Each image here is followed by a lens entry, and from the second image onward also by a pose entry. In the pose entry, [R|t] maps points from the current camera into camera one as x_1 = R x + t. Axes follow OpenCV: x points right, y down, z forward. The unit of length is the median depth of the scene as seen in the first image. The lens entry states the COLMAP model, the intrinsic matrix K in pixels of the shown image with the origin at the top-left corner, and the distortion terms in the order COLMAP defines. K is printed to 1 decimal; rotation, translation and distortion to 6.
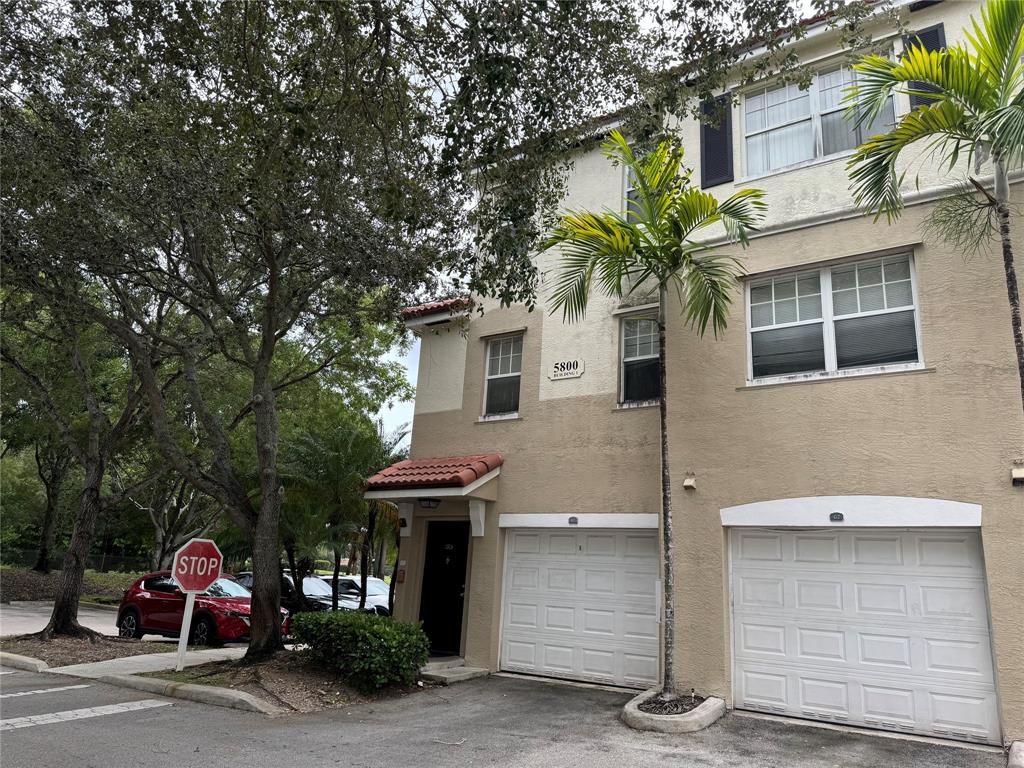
lens RADIAL K [[723.7, 0, 514.2], [0, 723.7, 379.5], [0, 0, 1]] dist [0.115511, -0.144494]
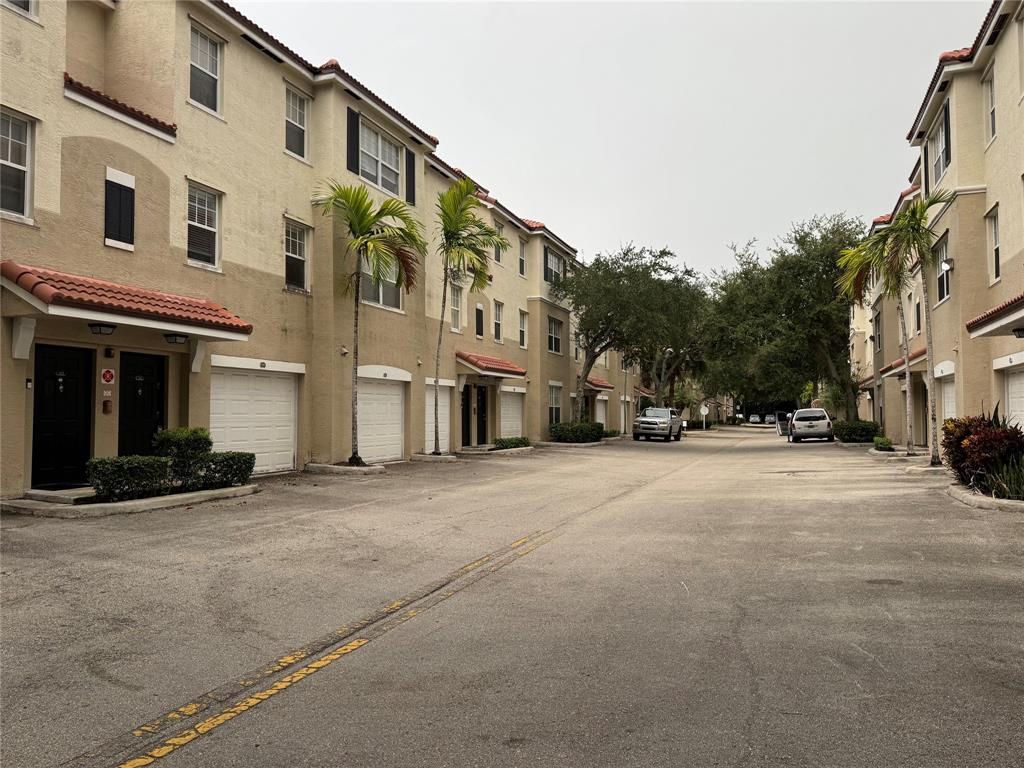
lens RADIAL K [[723.7, 0, 514.2], [0, 723.7, 379.5], [0, 0, 1]] dist [0.115511, -0.144494]
pose [[-0.210713, 0.008790, 0.977509, -1.295698], [-0.269834, 0.960587, -0.066803, 0.176504], [-0.939569, -0.277841, -0.200036, 0.782753]]
